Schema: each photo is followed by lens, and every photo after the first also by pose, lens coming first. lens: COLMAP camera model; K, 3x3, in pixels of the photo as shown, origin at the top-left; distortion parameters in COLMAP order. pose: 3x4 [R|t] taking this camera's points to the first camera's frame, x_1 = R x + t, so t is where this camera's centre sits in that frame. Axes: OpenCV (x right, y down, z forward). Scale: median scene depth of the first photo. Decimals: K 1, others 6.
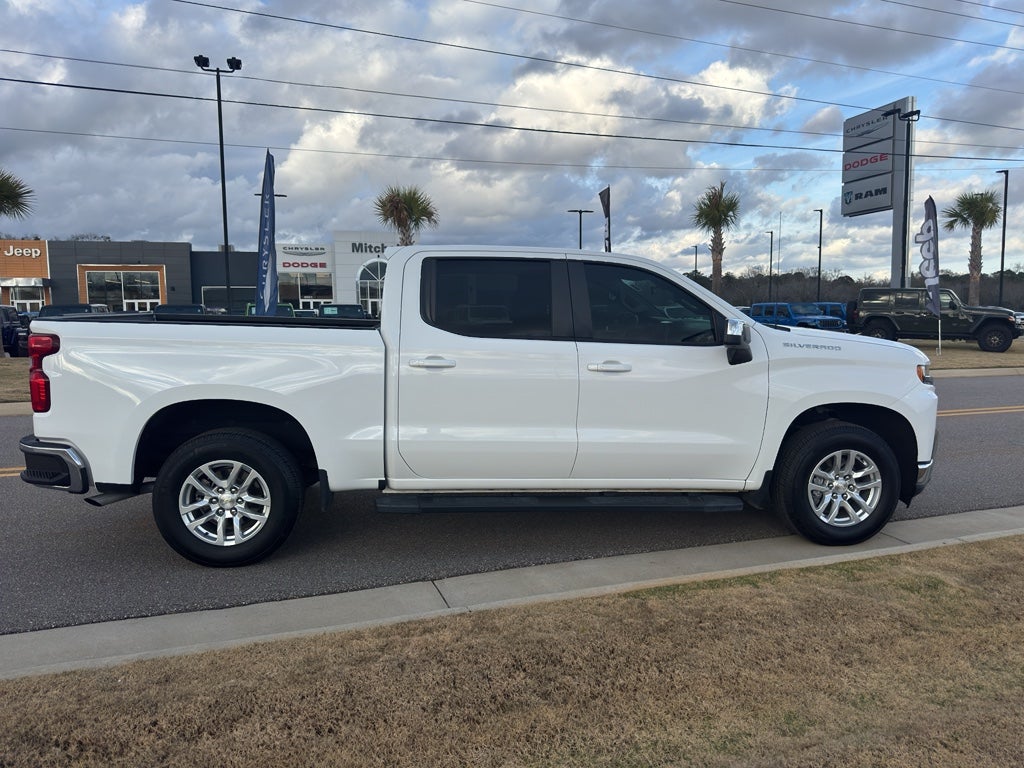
lens RADIAL K [[723.4, 0, 511.6], [0, 723.4, 450.5], [0, 0, 1]] dist [0.048854, -0.049570]
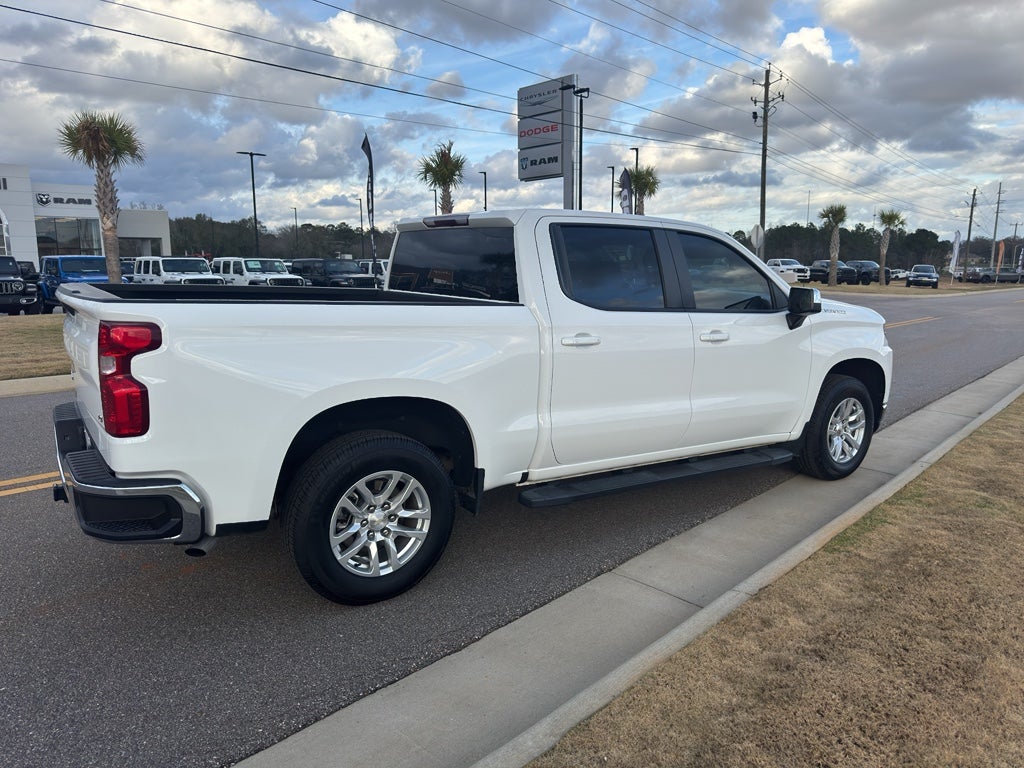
lens RADIAL K [[739.9, 0, 510.6], [0, 739.9, 405.2], [0, 0, 1]] dist [0.050890, -0.054197]
pose [[0.885010, -0.082631, 0.458180, -0.055102], [0.082872, 0.996367, 0.019617, -0.005545], [-0.458136, 0.020609, 0.888643, 0.016979]]
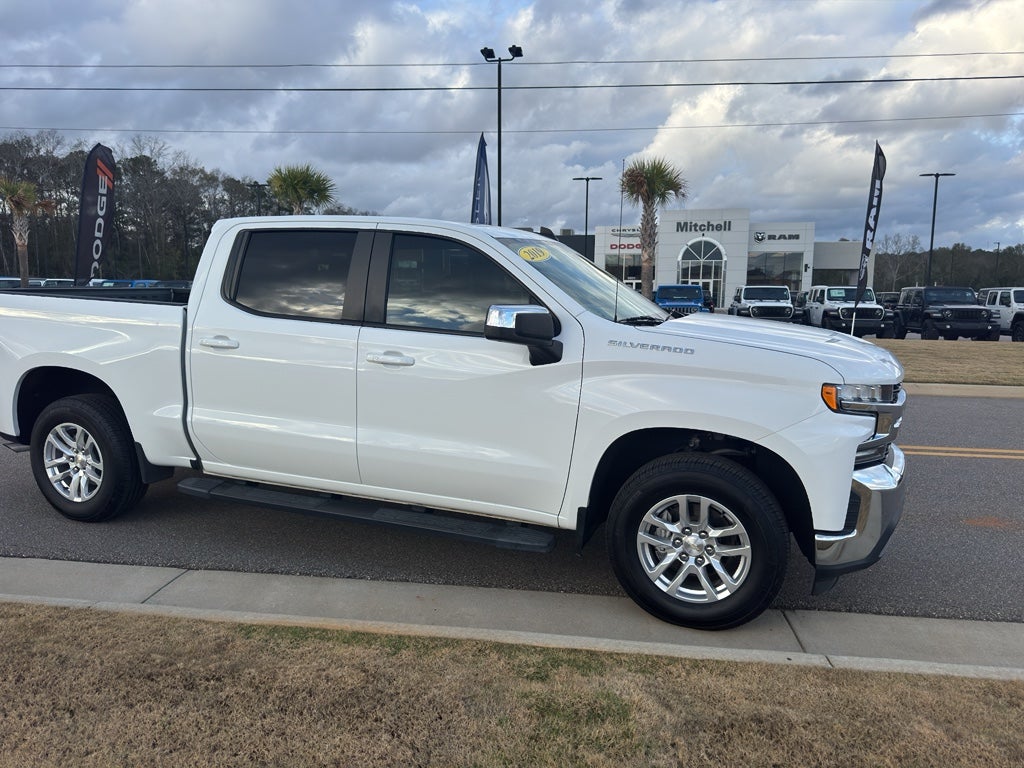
lens RADIAL K [[723.4, 0, 511.6], [0, 723.4, 450.5], [0, 0, 1]] dist [0.048854, -0.049570]
pose [[0.885653, 0.114480, -0.450015, 0.058431], [-0.103173, 0.993423, 0.049668, -0.005830], [0.452741, 0.002440, 0.891639, 0.028092]]
